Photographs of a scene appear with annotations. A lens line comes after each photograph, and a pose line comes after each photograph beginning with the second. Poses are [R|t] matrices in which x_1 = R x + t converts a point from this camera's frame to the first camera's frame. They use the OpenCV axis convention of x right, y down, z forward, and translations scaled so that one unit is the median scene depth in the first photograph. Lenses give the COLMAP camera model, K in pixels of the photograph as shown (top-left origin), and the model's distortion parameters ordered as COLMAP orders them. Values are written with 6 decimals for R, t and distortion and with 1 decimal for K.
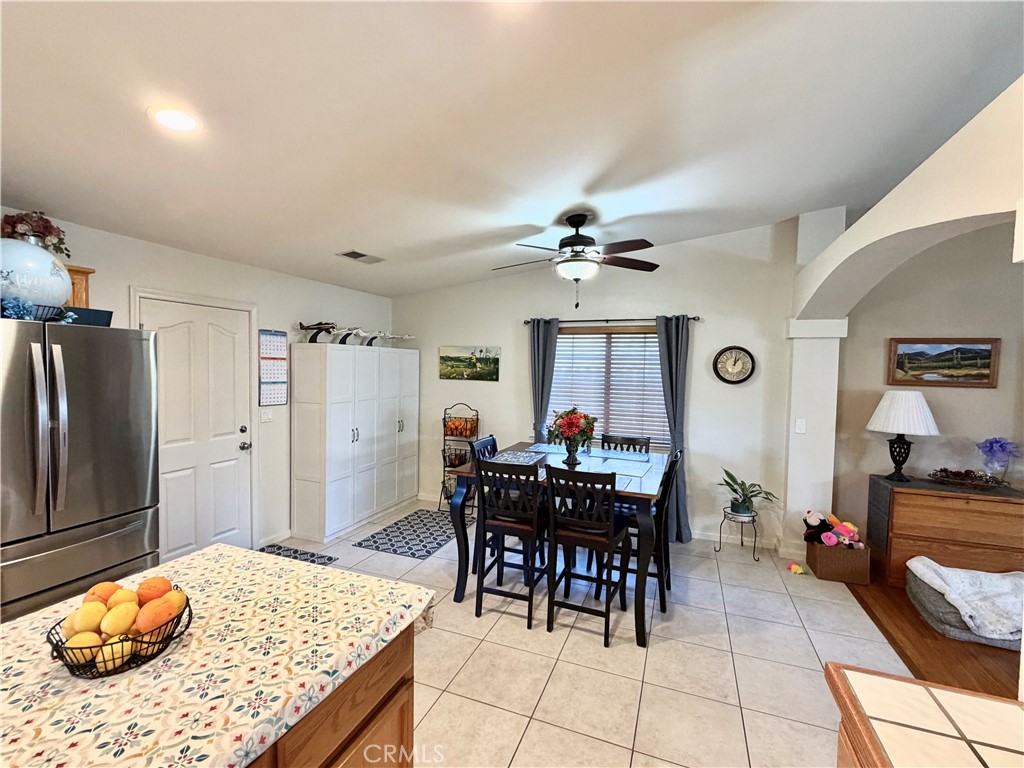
lens RADIAL K [[453.4, 0, 511.3], [0, 453.4, 384.6], [0, 0, 1]] dist [-0.001617, 0.000563]
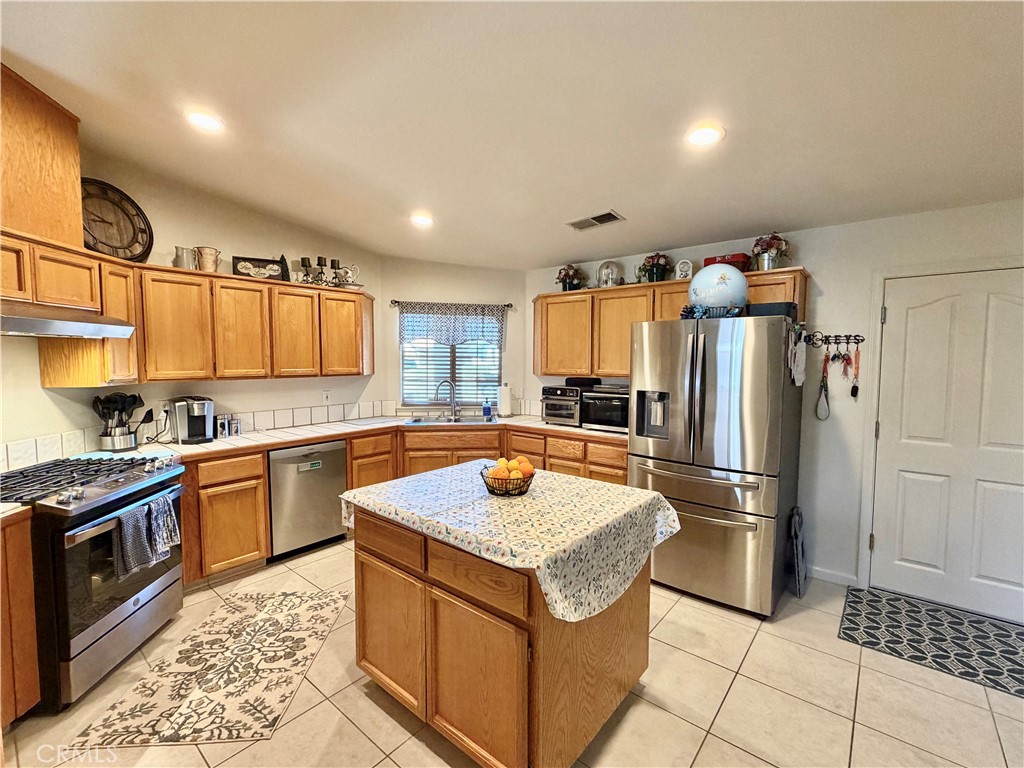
lens RADIAL K [[453.4, 0, 512.3], [0, 453.4, 385.4], [0, 0, 1]] dist [-0.001617, 0.000563]
pose [[-0.320270, 0.040675, -0.946453, 0.265345], [-0.044634, 0.997320, 0.057965, 0.008010], [0.946274, 0.060809, -0.317596, 0.447086]]
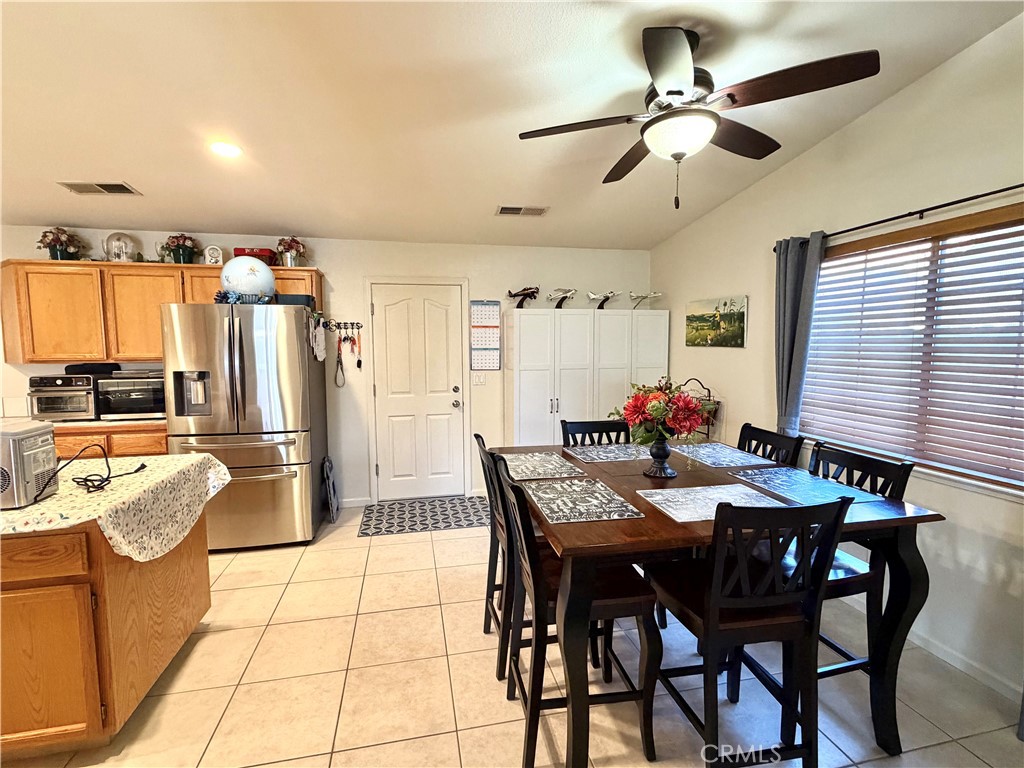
lens RADIAL K [[477.2, 0, 513.1], [0, 477.2, 384.6], [0, 0, 1]] dist [-0.001827, 0.001779]
pose [[0.554003, 0.050223, -0.830998, 0.475773], [-0.017548, 0.998661, 0.048657, 0.024260], [0.832330, -0.012373, 0.554143, 0.434993]]
